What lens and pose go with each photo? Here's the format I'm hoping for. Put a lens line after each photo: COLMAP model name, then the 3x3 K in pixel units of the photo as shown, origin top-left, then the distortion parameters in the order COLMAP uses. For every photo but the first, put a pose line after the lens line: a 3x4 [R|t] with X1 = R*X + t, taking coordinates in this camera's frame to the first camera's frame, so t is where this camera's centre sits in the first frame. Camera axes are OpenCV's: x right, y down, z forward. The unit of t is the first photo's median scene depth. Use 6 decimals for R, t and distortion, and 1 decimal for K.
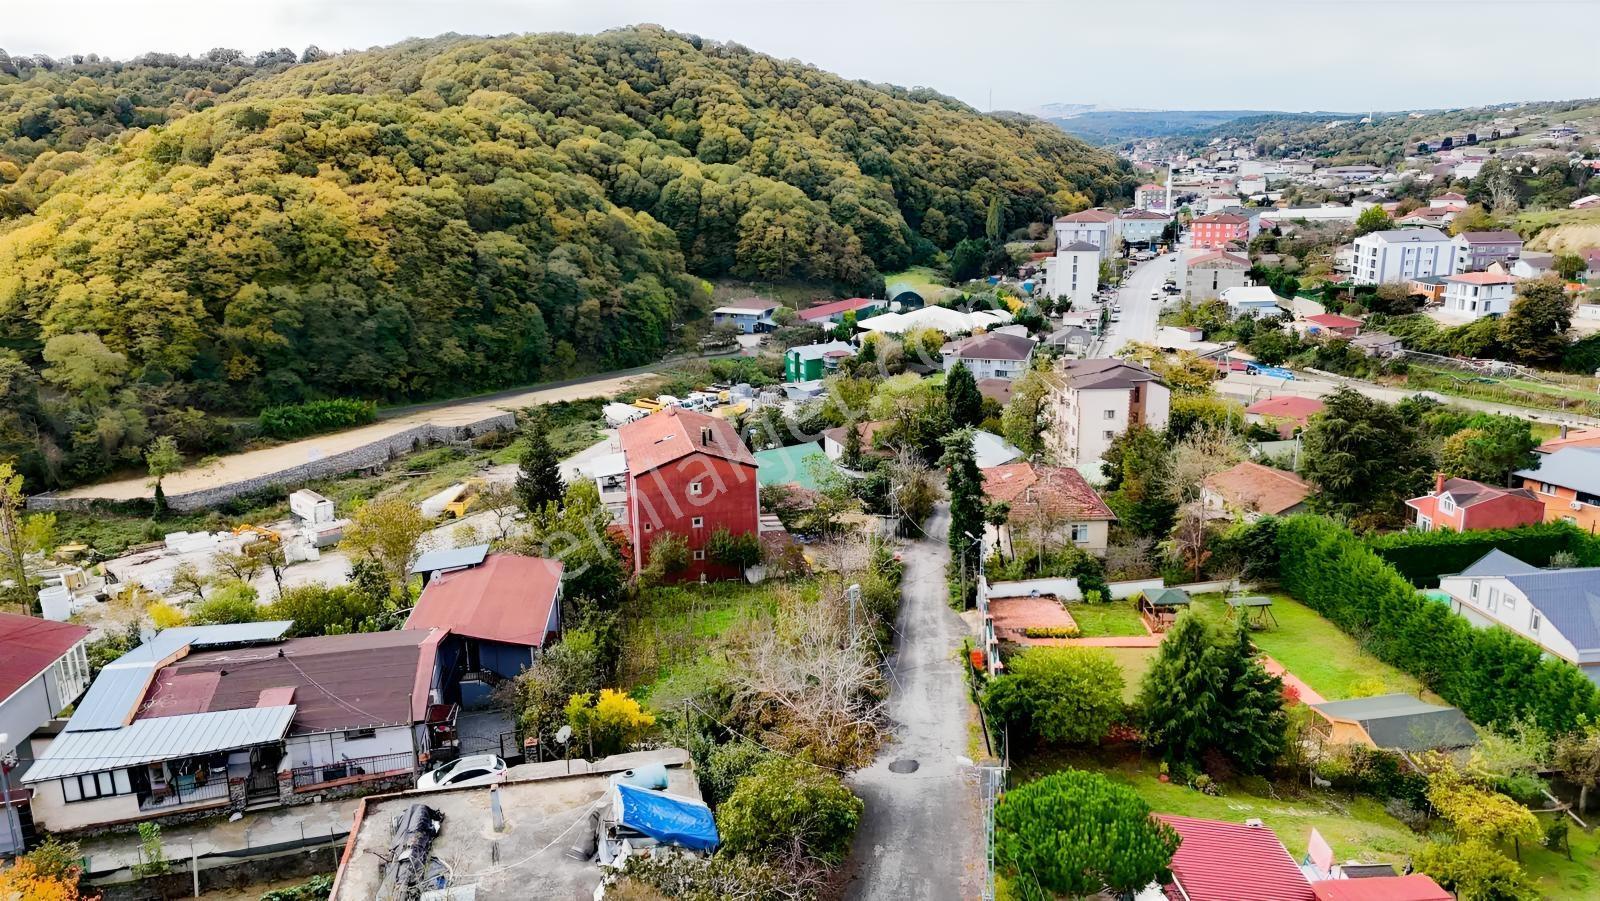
lens RADIAL K [[1172.3, 0, 802.5], [0, 1172.3, 458.8], [0, 0, 1]] dist [0.084866, -0.086134]
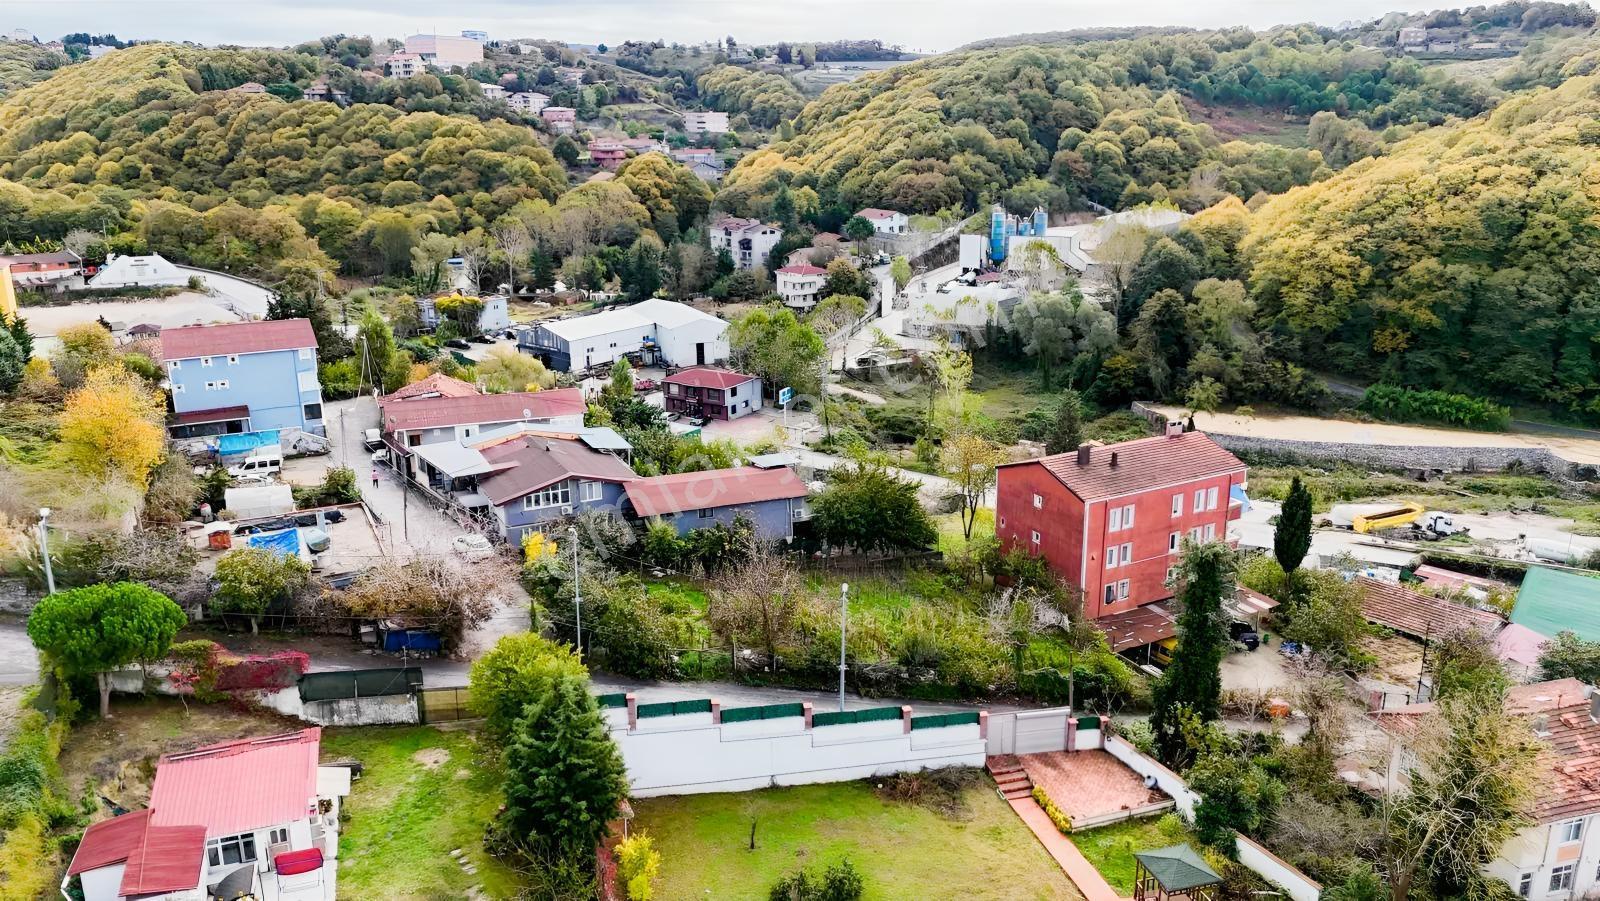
lens RADIAL K [[1158.3, 0, 801.9], [0, 1158.3, 471.5], [0, 0, 1]] dist [0.071483, -0.058380]
pose [[0.285806, 0.302630, -0.909247, 0.194662], [-0.259824, 0.937756, 0.230448, -0.045757], [0.922392, 0.170381, 0.346646, 0.144944]]
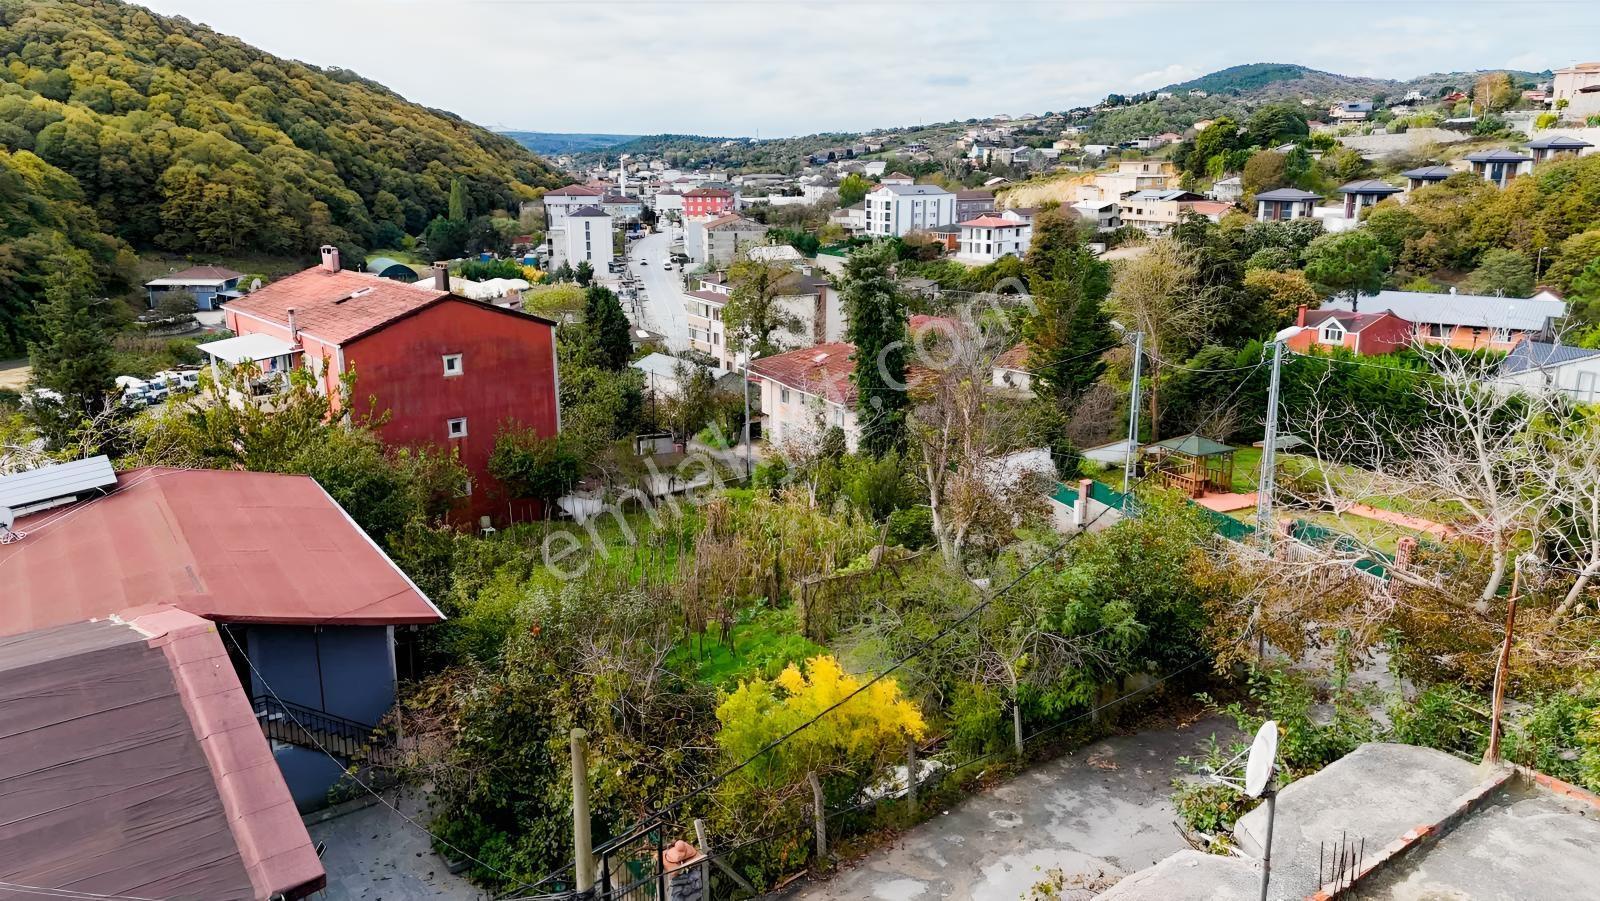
lens RADIAL K [[1175.4, 0, 803.2], [0, 1175.4, 448.5], [0, 0, 1]] dist [0.072919, -0.061783]
pose [[0.886328, -0.096261, 0.452942, -0.056790], [0.107806, 0.994172, 0.000328, 0.023149], [-0.450334, 0.048539, 0.891540, 0.121348]]
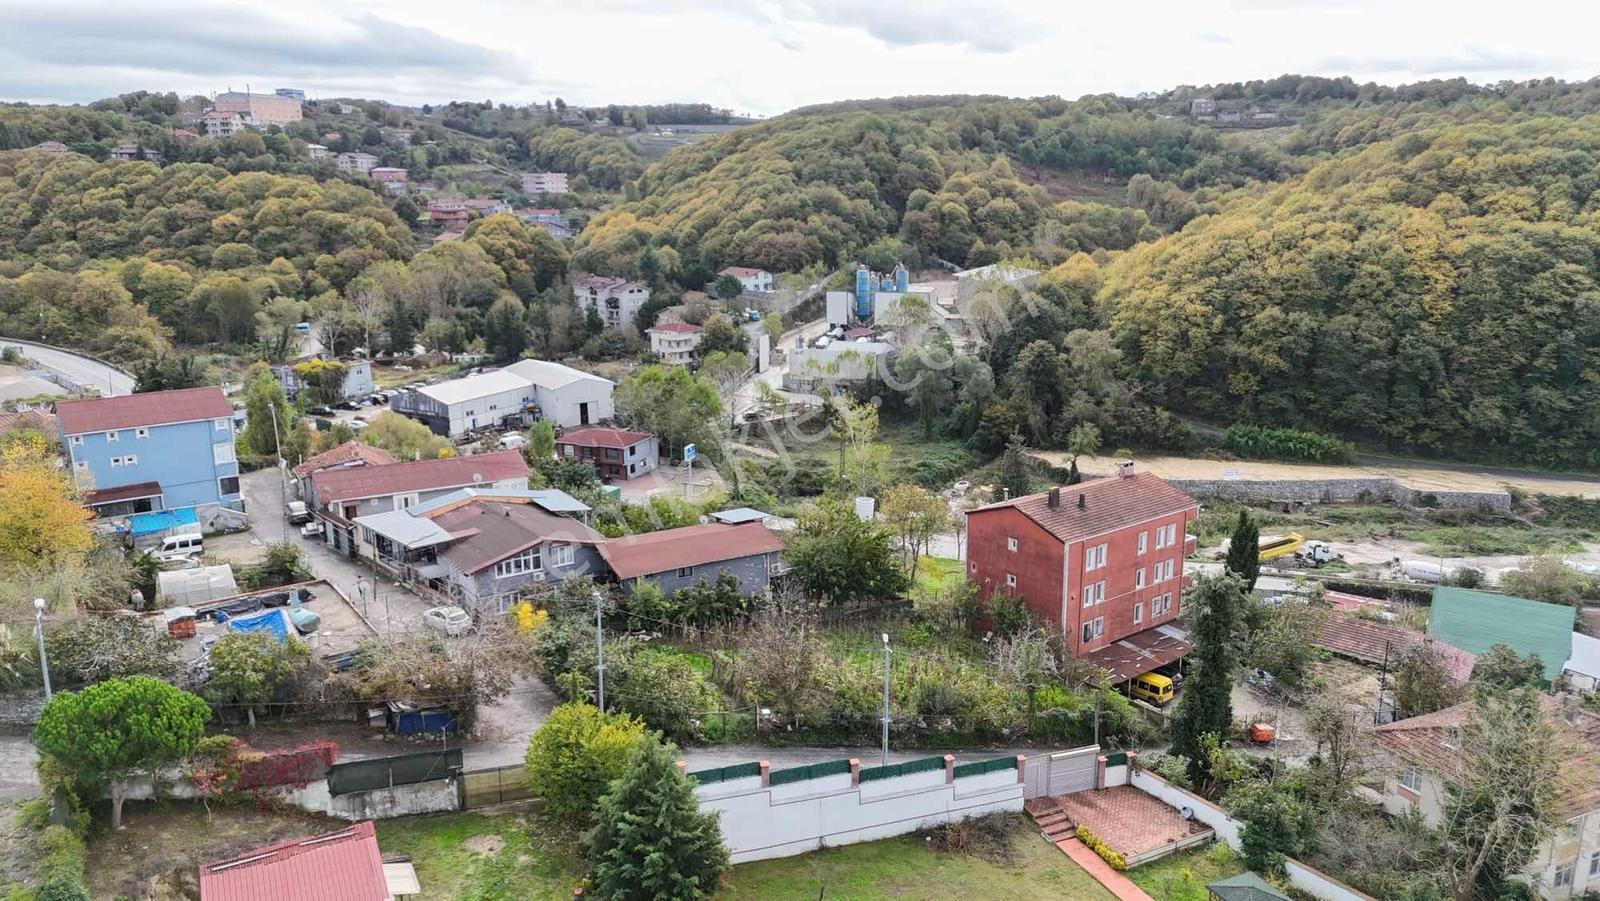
lens RADIAL K [[1158.3, 0, 801.9], [0, 1158.3, 471.5], [0, 0, 1]] dist [0.071483, -0.058380]
pose [[0.423714, 0.244580, -0.872151, 0.181816], [-0.248808, 0.957245, 0.147565, -0.036426], [0.870954, 0.154473, 0.466452, 0.117027]]
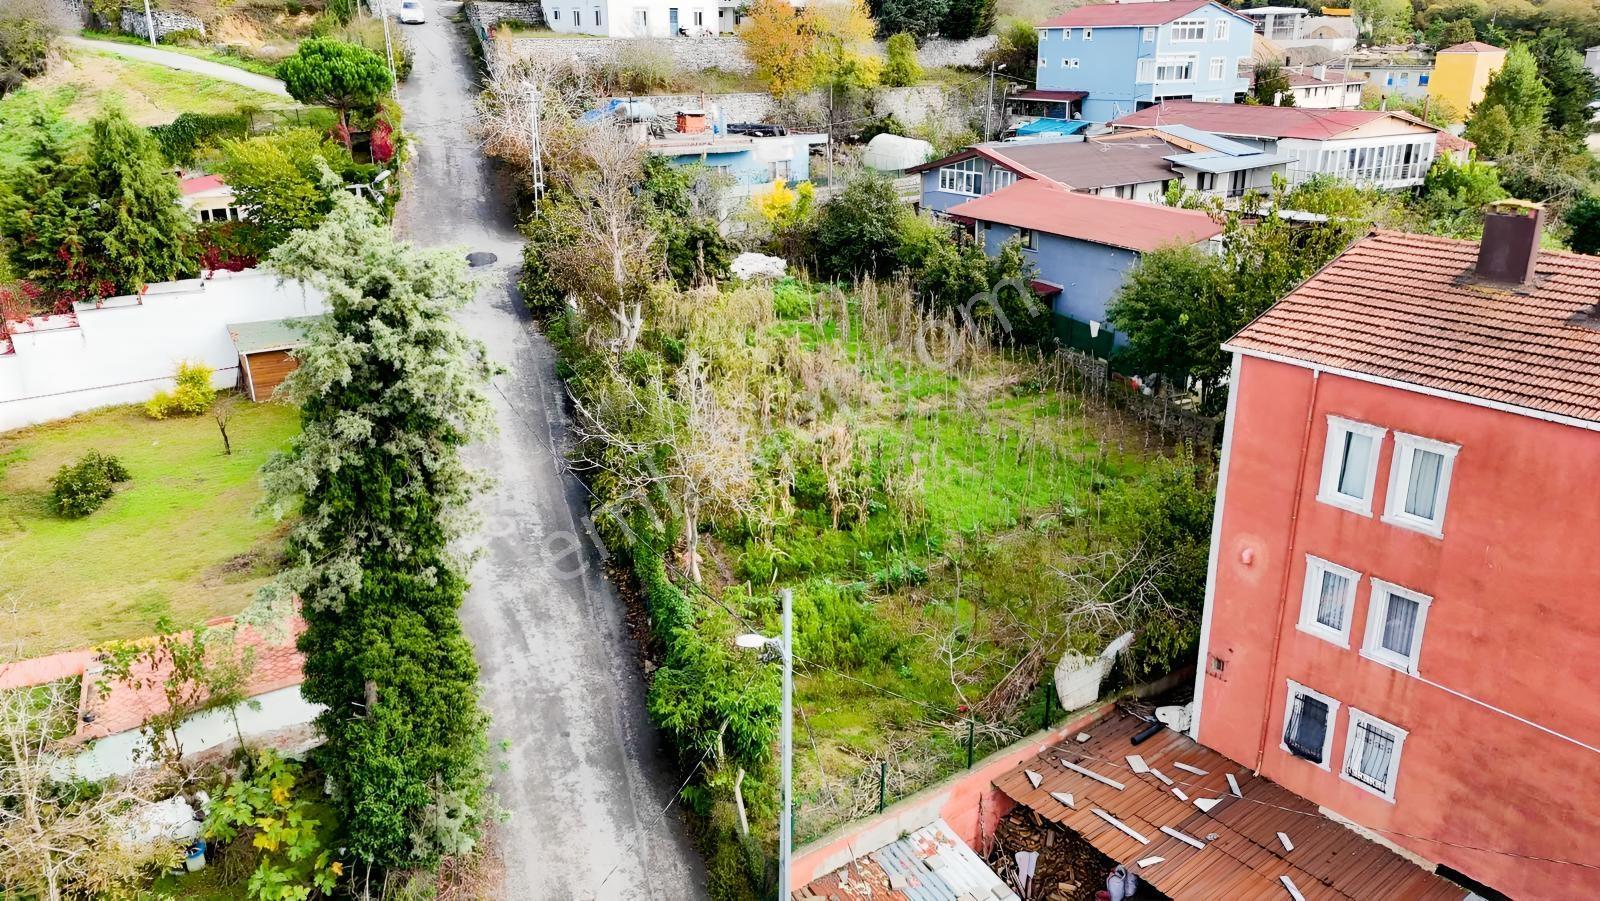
lens RADIAL K [[1175.4, 0, 803.2], [0, 1175.4, 448.5], [0, 0, 1]] dist [0.072919, -0.061783]
pose [[-0.910397, 0.162646, -0.380426, 0.042982], [-0.085209, 0.826070, 0.557089, -0.031693], [0.404867, 0.539587, -0.738193, 0.333223]]
